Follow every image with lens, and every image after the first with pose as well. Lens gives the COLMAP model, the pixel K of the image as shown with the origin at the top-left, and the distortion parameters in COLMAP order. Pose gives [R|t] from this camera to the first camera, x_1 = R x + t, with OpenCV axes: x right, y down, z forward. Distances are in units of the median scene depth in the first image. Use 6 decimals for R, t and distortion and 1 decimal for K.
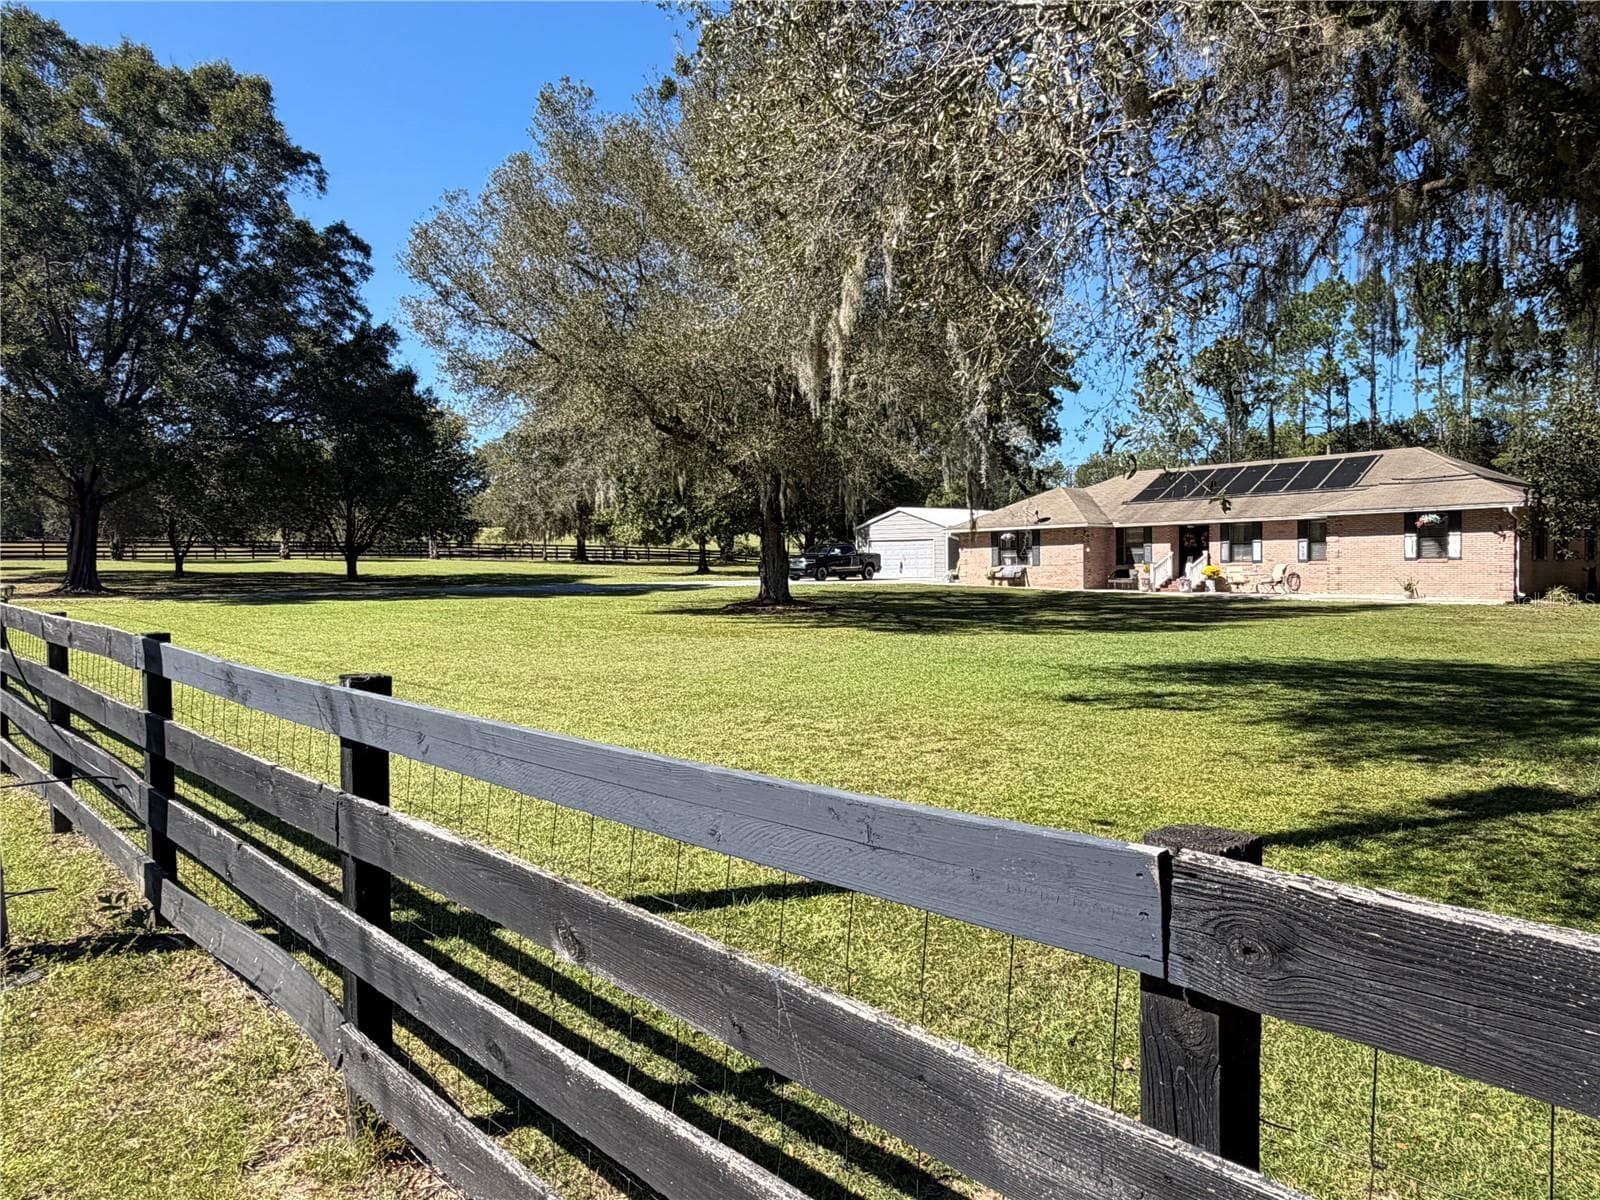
lens RADIAL K [[1075.3, 0, 800.0], [0, 1075.3, 600.0], [0, 0, 1]] dist [0.004679, -0.050808]
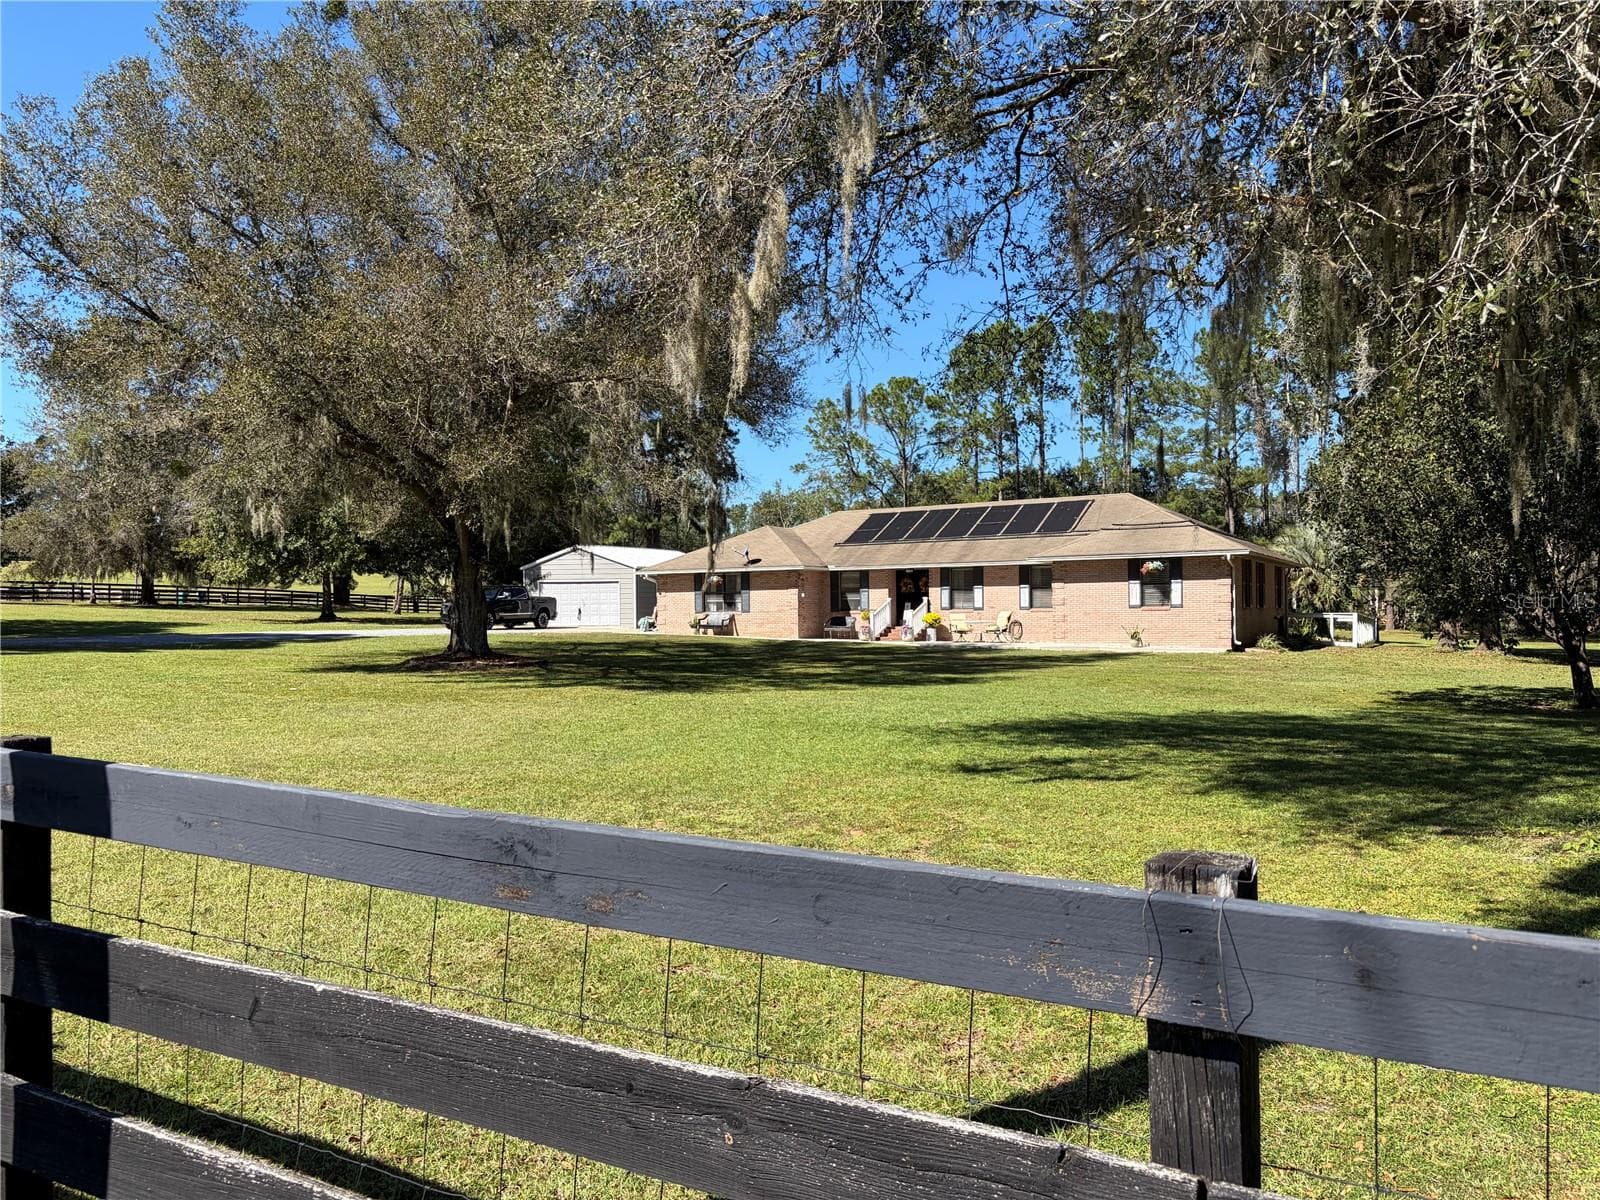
lens RADIAL K [[1193.0, 0, 791.7], [0, 1193.0, 609.5], [0, 0, 1]] dist [0.072197, -0.076344]
pose [[0.953027, 0.004437, 0.302851, -0.045627], [0.006104, 0.999408, -0.033851, -0.000458], [-0.302822, 0.034109, 0.952436, 0.042807]]
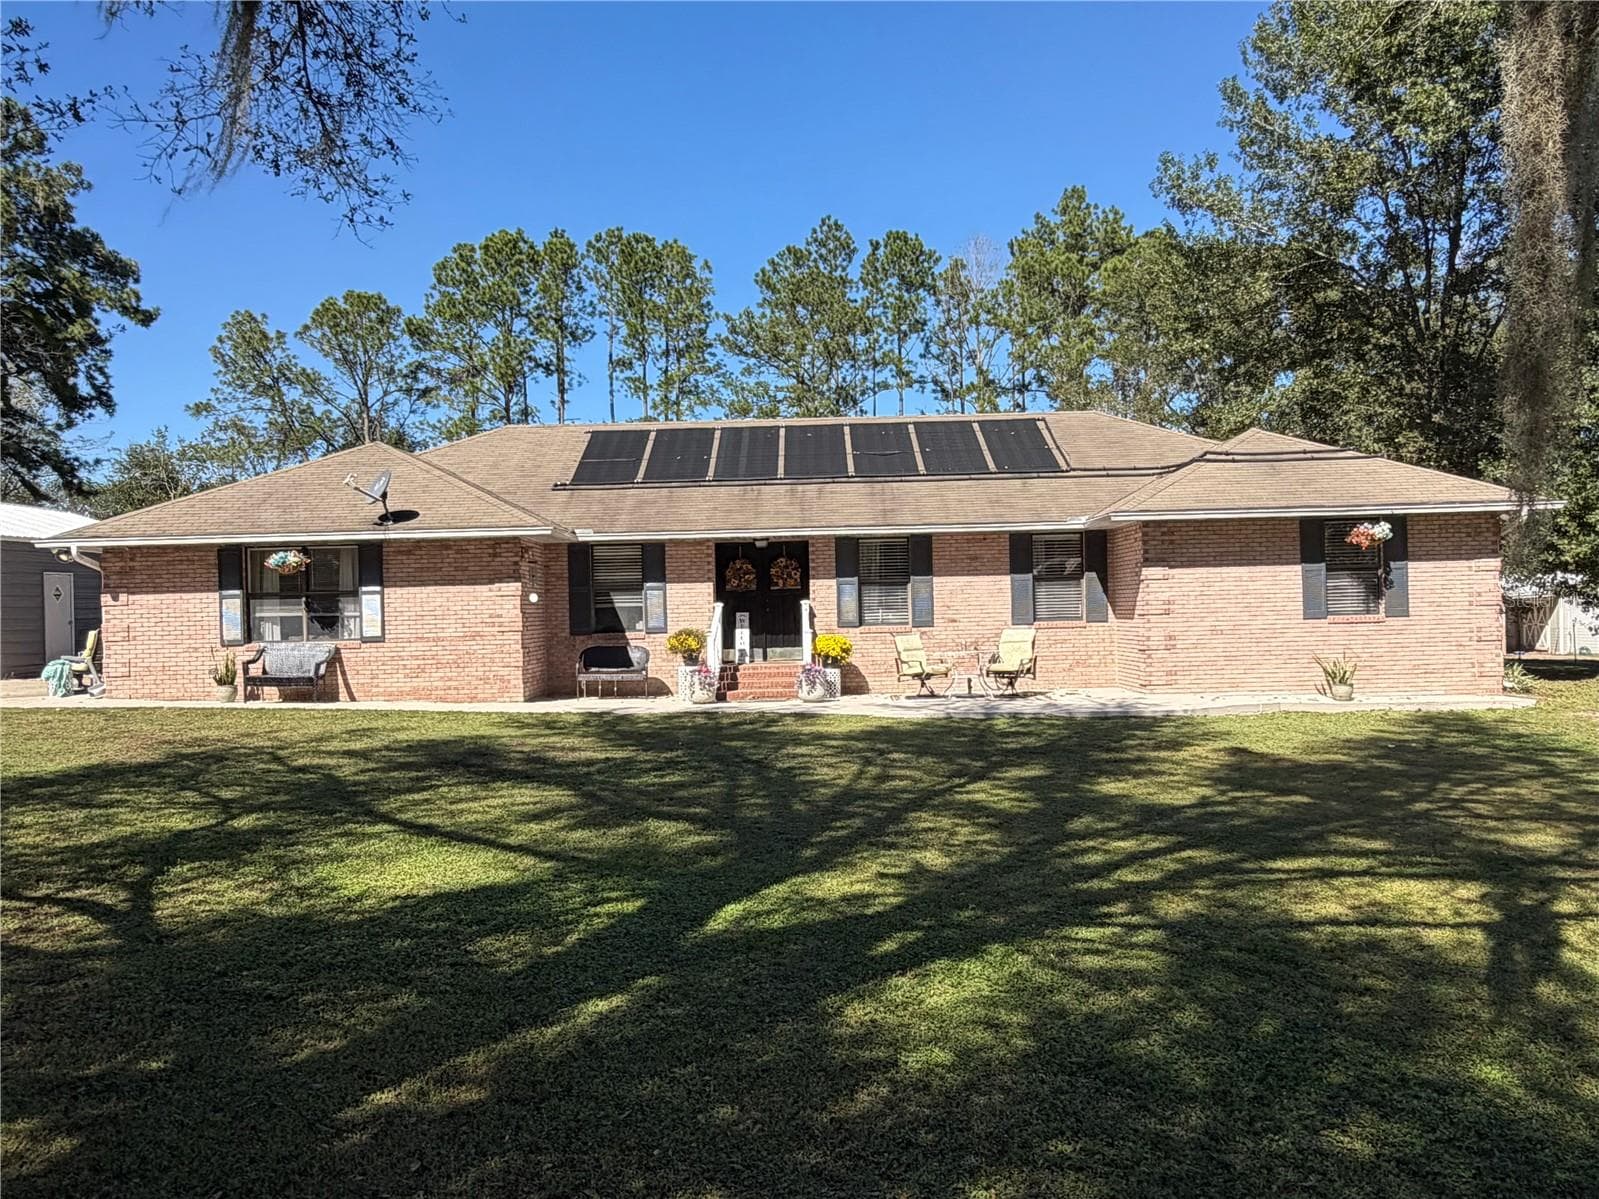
lens RADIAL K [[1253.3, 0, 820.4], [0, 1253.3, 602.9], [0, 0, 1]] dist [0.004680, -0.001881]
pose [[0.671713, -0.001913, 0.740809, 0.007647], [0.035744, 0.998916, -0.029831, -0.027645], [-0.739948, 0.046517, 0.671053, 0.617953]]
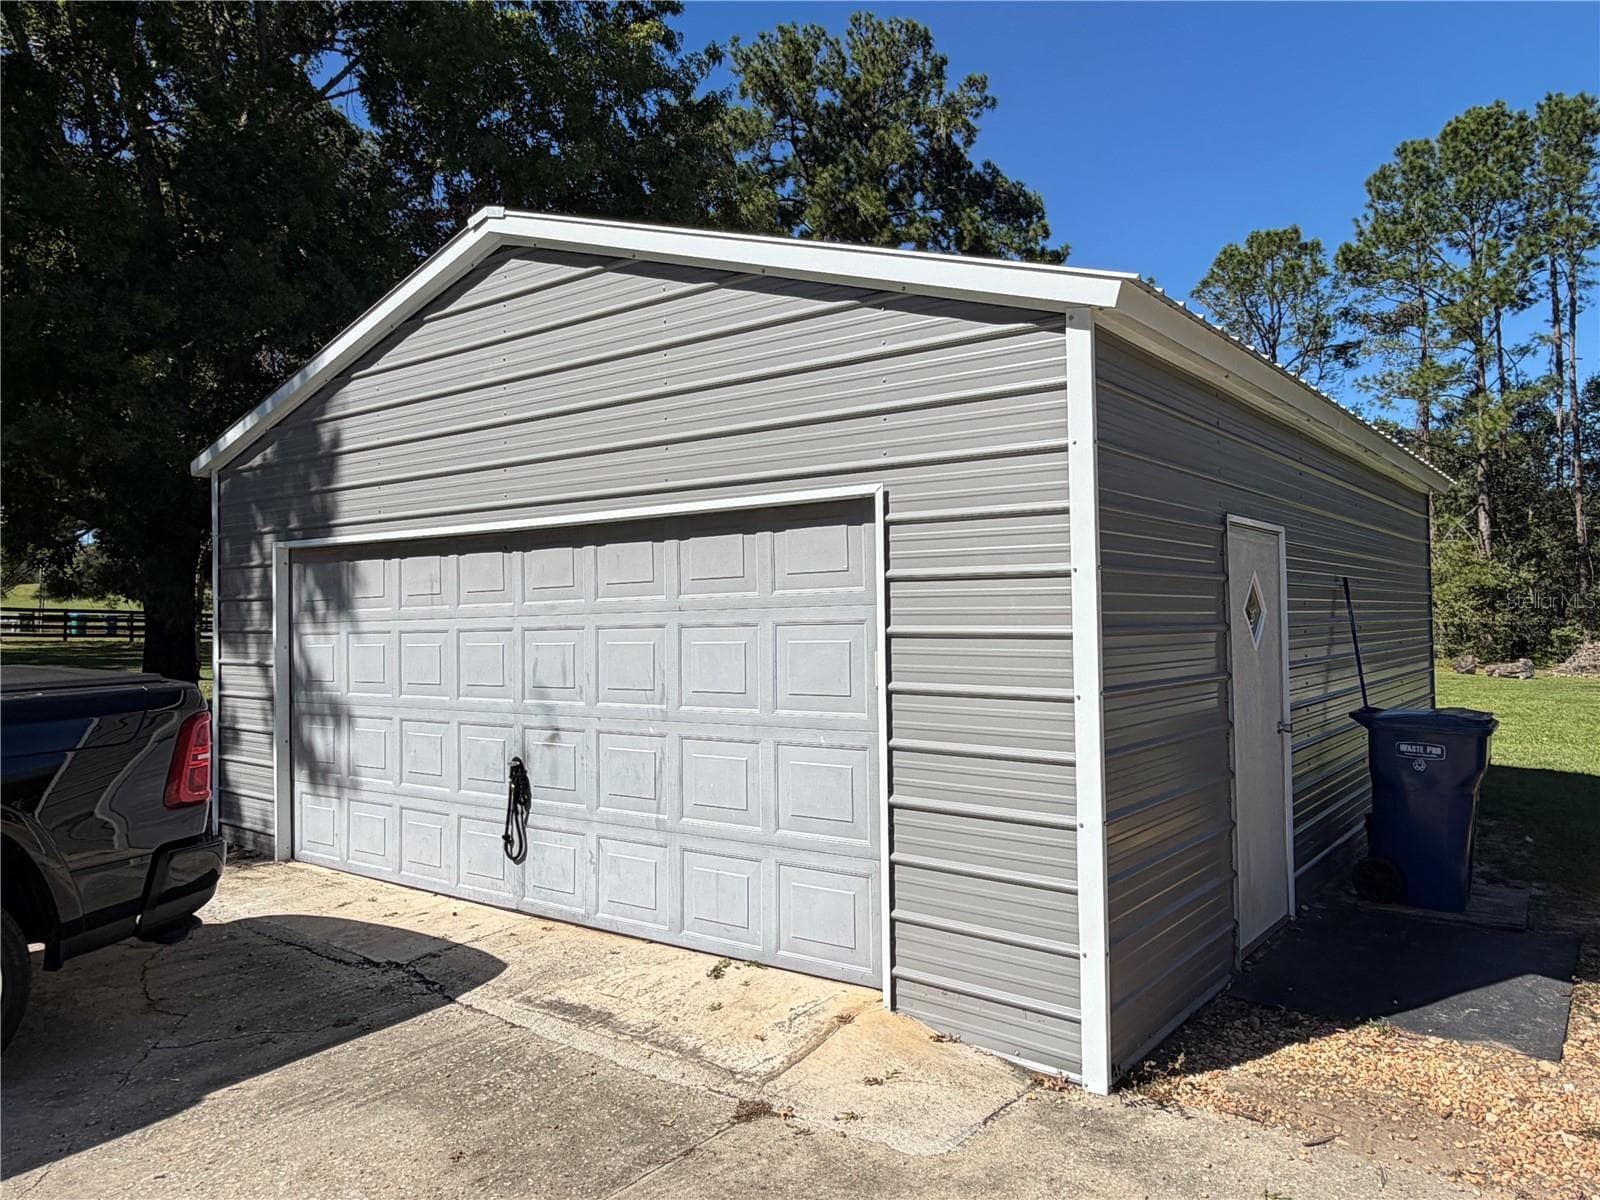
lens RADIAL K [[1116.6, 0, 800.0], [0, 1116.6, 600.0], [0, 0, 1]] dist [0.003451, -0.003614]
pose [[0.983019, 0.003959, 0.183463, 0.133324], [0.006116, 0.998505, -0.054318, -0.059054], [-0.183404, 0.054518, 0.981525, 1.162434]]
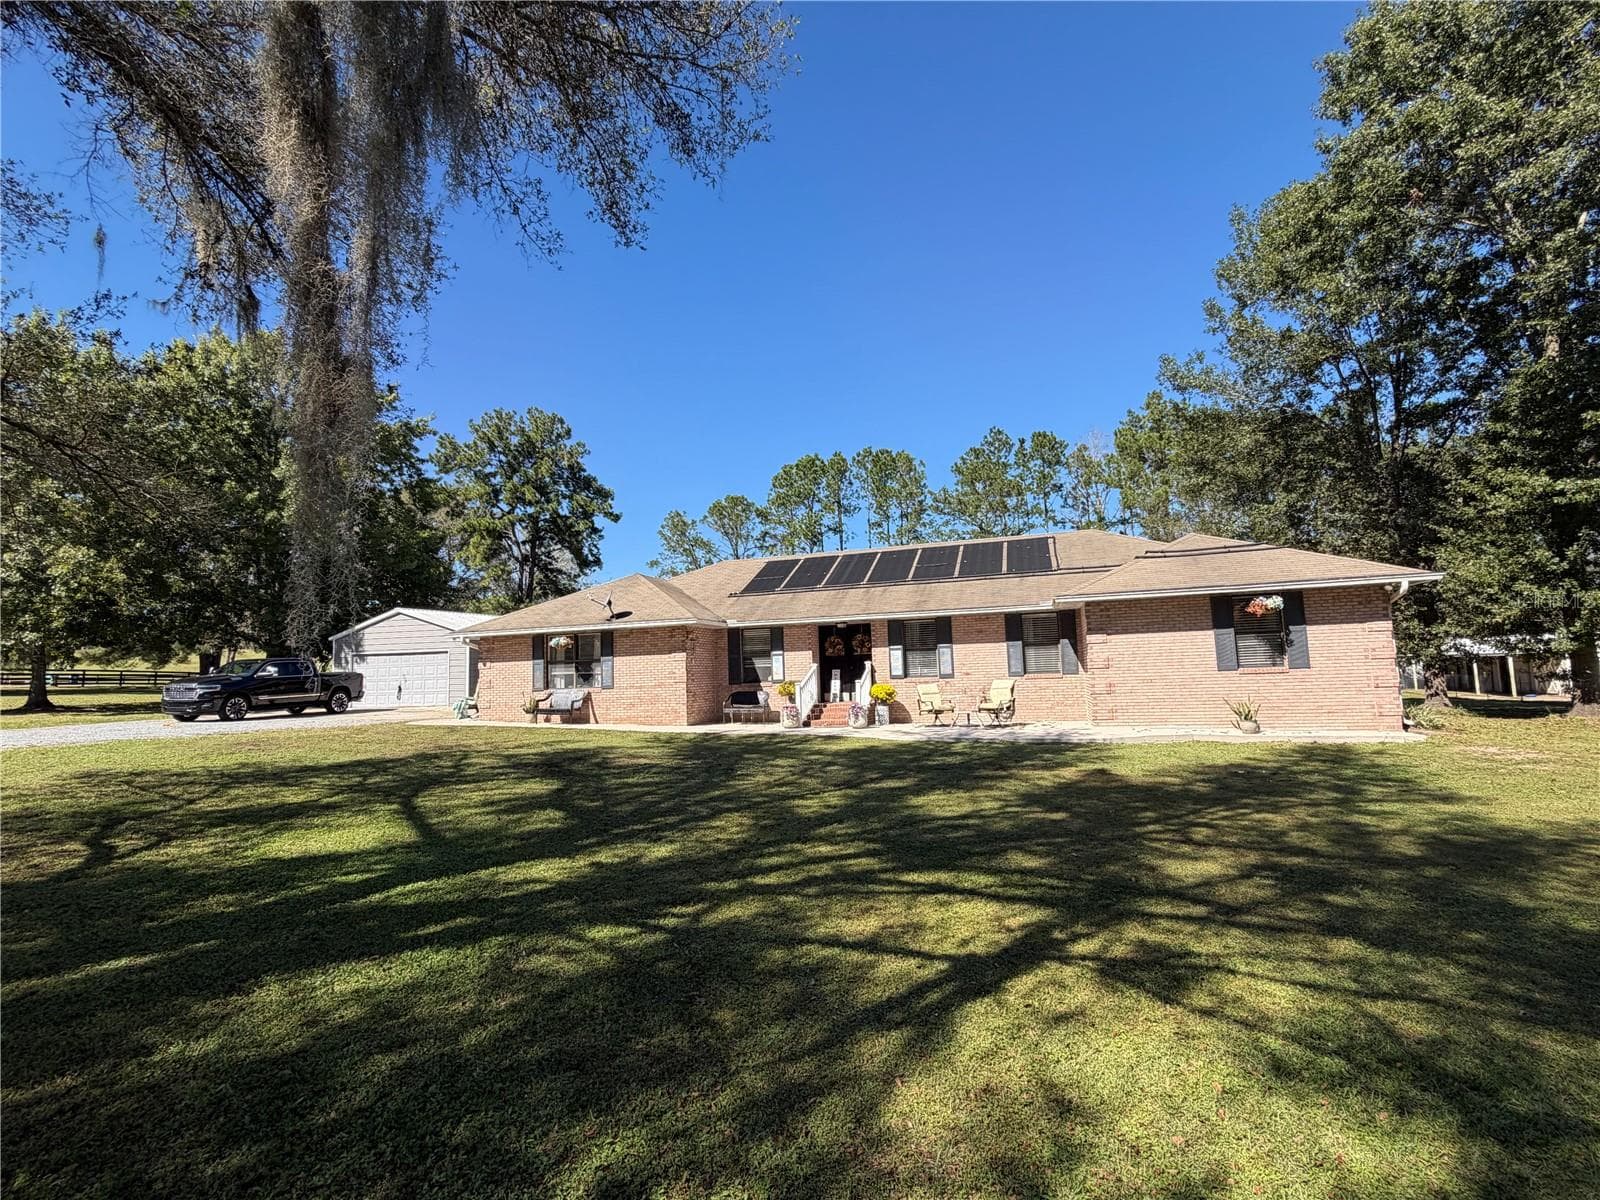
lens RADIAL K [[734.6, 0, 800.0], [0, 734.6, 600.0], [0, 0, 1]] dist [-0.000568, -0.000086]
pose [[0.866925, 0.033301, 0.497325, 0.105447], [0.035838, 0.991019, -0.128831, -0.024598], [-0.497148, 0.129510, 0.857946, 0.586661]]
